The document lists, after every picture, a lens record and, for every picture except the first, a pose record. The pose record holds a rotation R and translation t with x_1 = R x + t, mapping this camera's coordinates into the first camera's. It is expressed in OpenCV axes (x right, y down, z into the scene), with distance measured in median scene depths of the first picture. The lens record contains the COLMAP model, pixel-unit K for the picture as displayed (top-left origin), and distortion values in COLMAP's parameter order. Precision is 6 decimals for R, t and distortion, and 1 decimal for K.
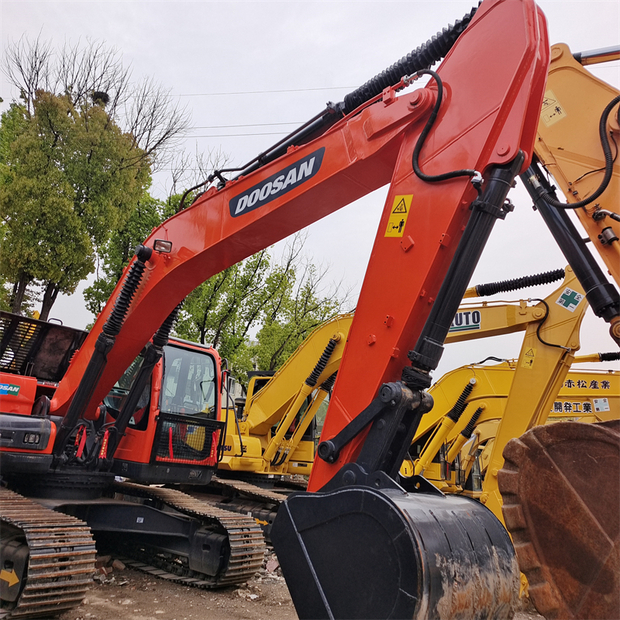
lens RADIAL K [[557.8, 0, 319.6], [0, 557.8, 308.7], [0, 0, 1]] dist [0.024886, 0.028765]
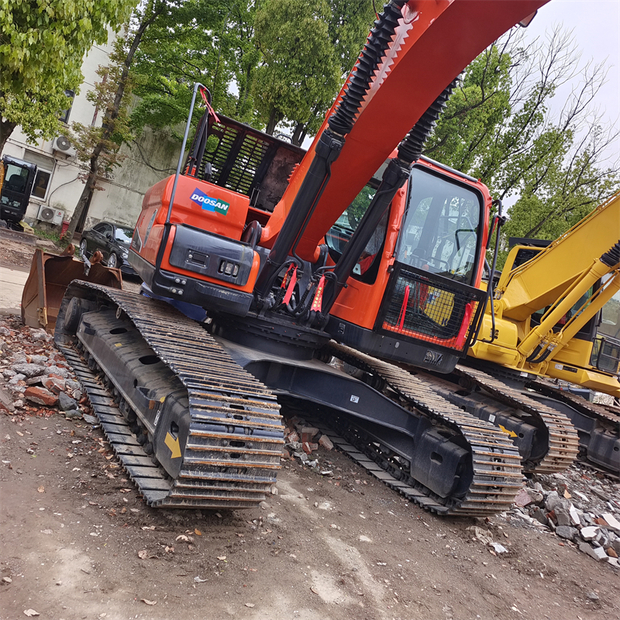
lens RADIAL K [[557.8, 0, 319.6], [0, 557.8, 308.7], [0, 0, 1]] dist [0.024886, 0.028765]
pose [[0.907372, 0.172034, -0.383511, -0.091654], [-0.084314, 0.968356, 0.234898, 0.082555], [0.411785, -0.180804, 0.893164, 0.320115]]
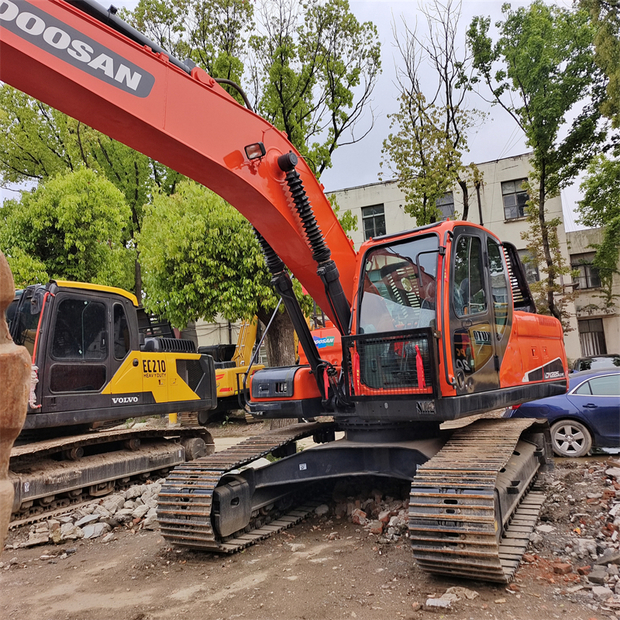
lens RADIAL K [[557.8, 0, 319.6], [0, 557.8, 308.7], [0, 0, 1]] dist [0.024886, 0.028765]
pose [[0.110404, -0.235214, -0.965653, 0.456878], [0.335346, 0.923432, -0.186589, 0.264123], [0.935604, -0.303228, 0.180828, 0.776932]]
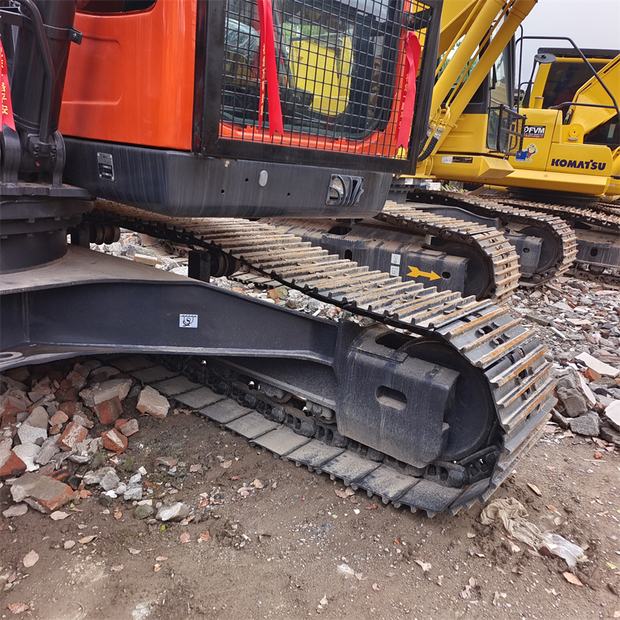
lens RADIAL K [[557.8, 0, 319.6], [0, 557.8, 308.7], [0, 0, 1]] dist [0.024886, 0.028765]
pose [[0.998990, -0.002182, -0.044878, -0.219239], [0.024425, 0.864720, 0.501661, 0.197235], [0.037712, -0.502250, 0.863900, 0.696099]]
